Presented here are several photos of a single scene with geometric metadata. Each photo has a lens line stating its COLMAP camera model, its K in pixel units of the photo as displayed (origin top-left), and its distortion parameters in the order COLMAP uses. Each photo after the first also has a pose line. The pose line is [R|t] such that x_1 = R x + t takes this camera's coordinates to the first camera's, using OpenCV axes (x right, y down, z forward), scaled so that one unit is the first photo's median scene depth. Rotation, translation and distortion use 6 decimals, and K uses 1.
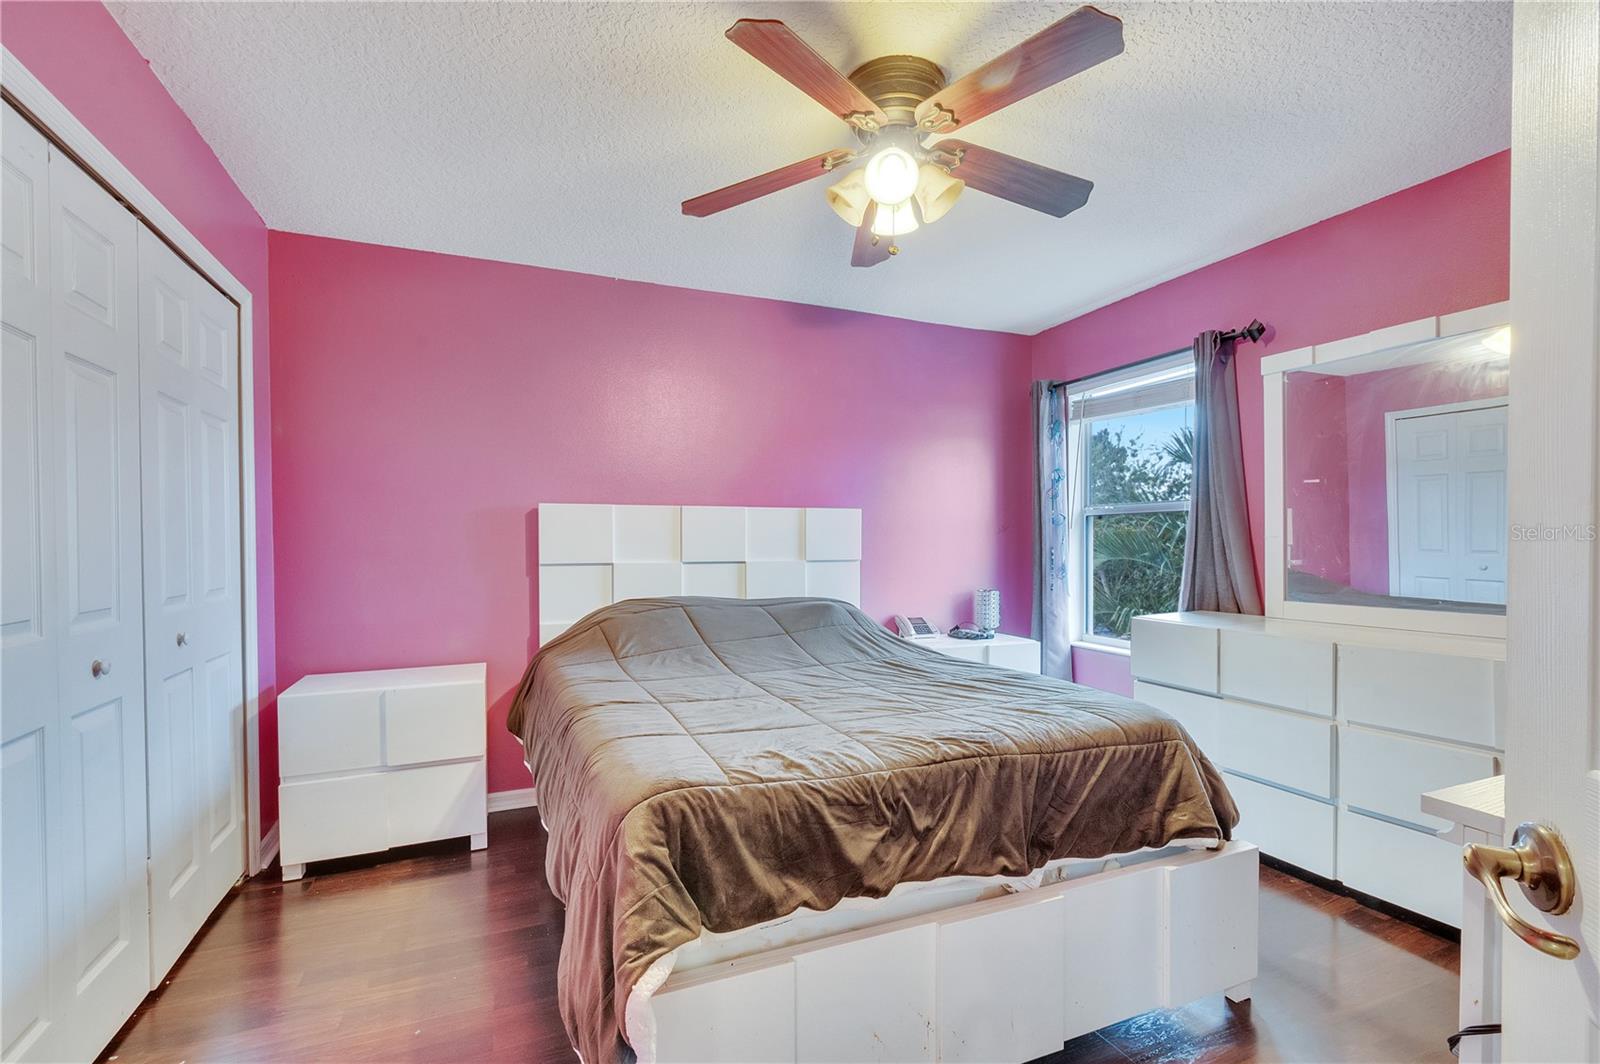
lens RADIAL K [[696.2, 0, 796.9], [0, 696.2, 554.4], [0, 0, 1]] dist [0.003269, -0.004421]
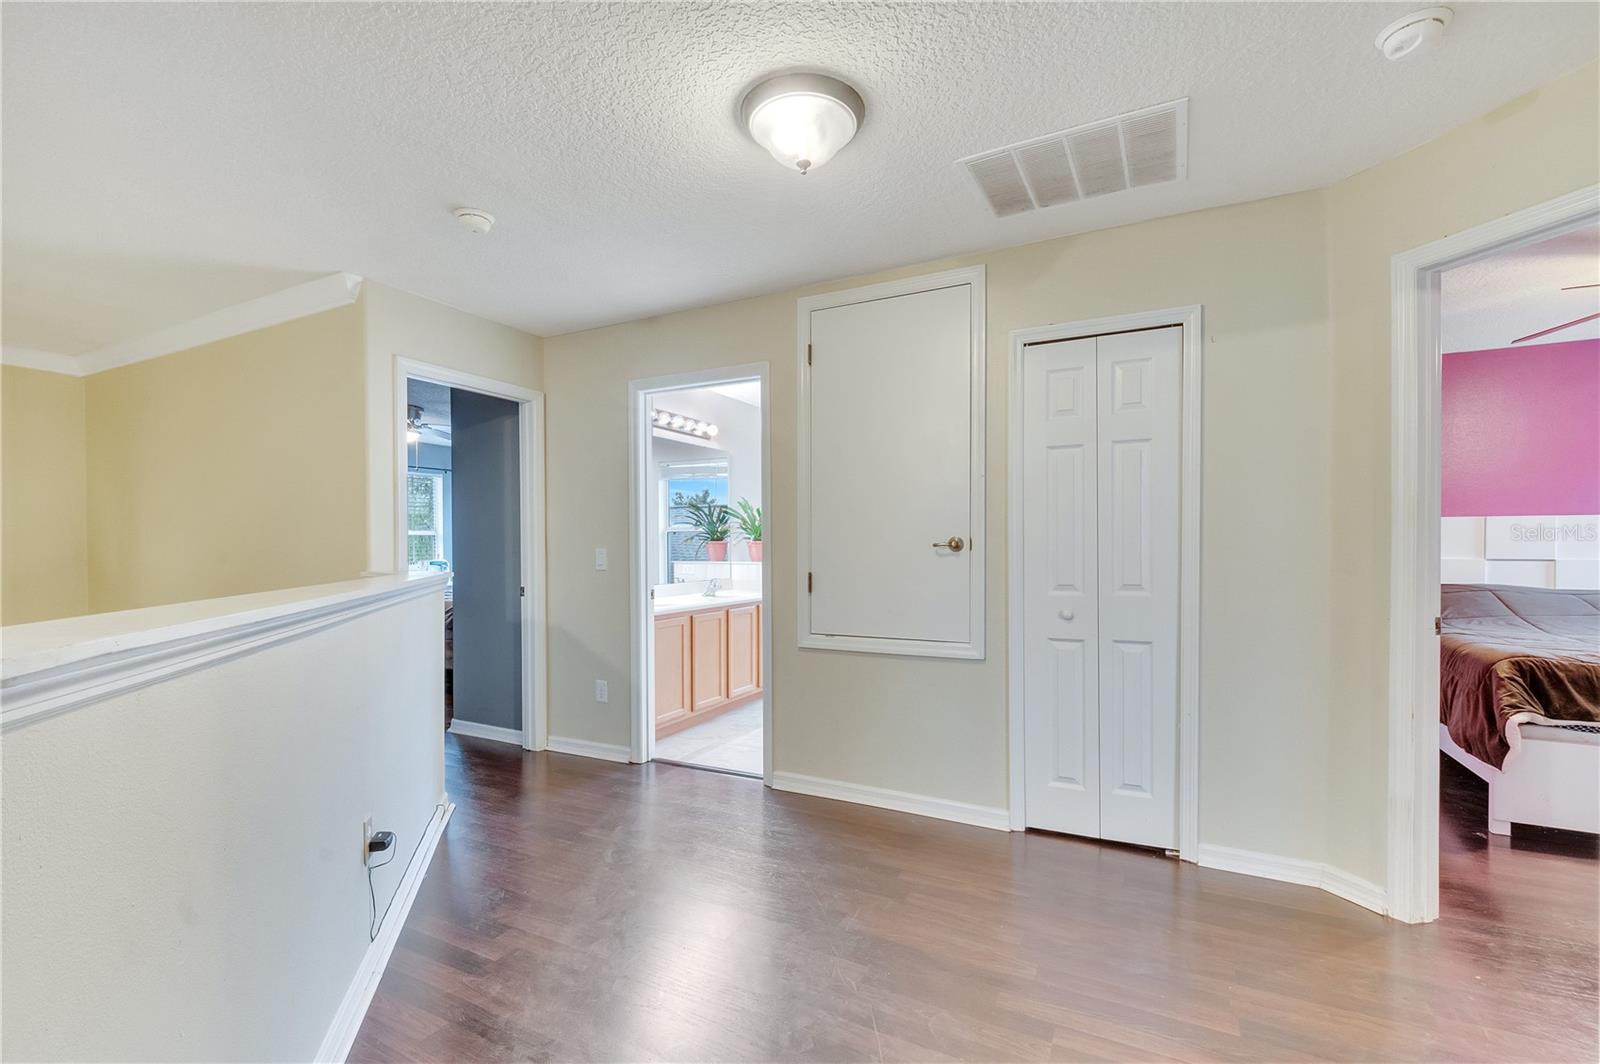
lens RADIAL K [[663.6, 0, 805.4], [0, 663.6, 557.6], [0, 0, 1]] dist [0.000333, -0.000126]
pose [[0.630240, 0.009103, -0.776347, 0.024348], [-0.010601, 0.999939, 0.003119, 0.030779], [0.776328, 0.006264, 0.630298, -2.253125]]
